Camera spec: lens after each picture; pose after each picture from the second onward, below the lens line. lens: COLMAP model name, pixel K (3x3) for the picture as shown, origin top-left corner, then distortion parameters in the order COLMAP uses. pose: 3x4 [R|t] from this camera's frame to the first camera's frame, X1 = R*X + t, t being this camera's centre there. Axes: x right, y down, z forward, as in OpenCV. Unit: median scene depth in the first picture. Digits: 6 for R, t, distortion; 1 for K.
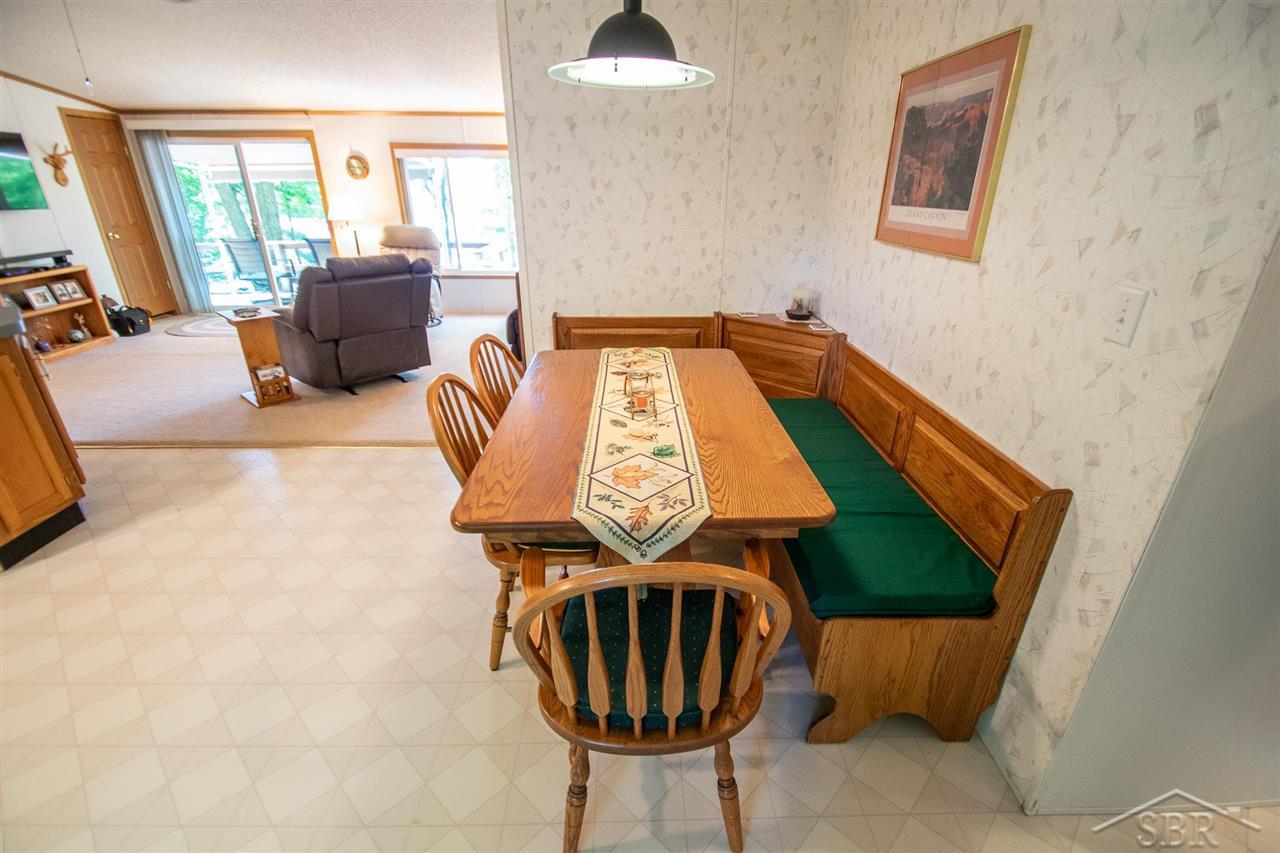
lens RADIAL K [[583.9, 0, 640.0], [0, 583.9, 426.5], [0, 0, 1]] dist [-0.004336, -0.000063]
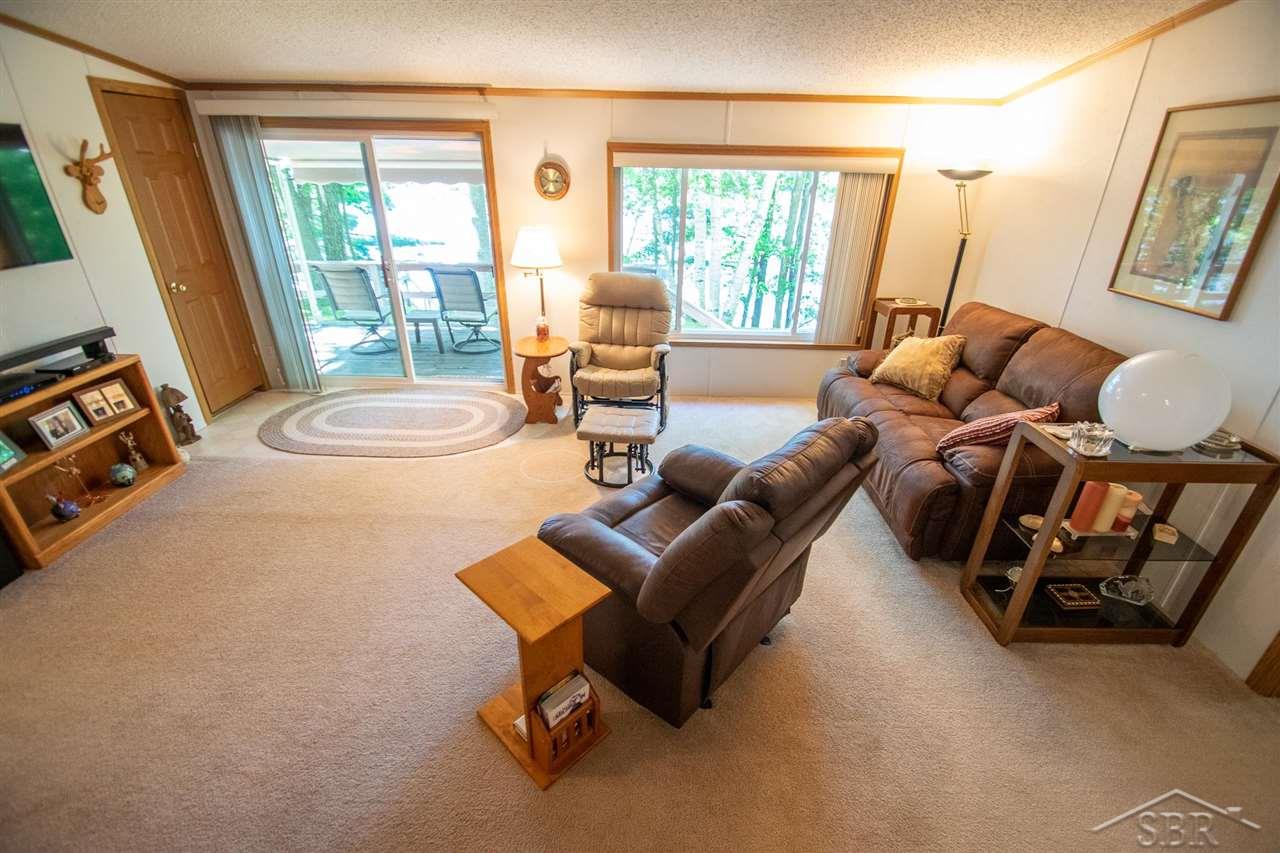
lens RADIAL K [[564.1, 0, 640.0], [0, 564.1, 426.5], [0, 0, 1]] dist [-0.001618, -0.000793]
pose [[0.999443, 0.025997, -0.020919, -0.383222], [-0.025154, 0.998899, 0.039607, -0.210711], [0.021925, -0.039059, 0.998996, 0.390153]]
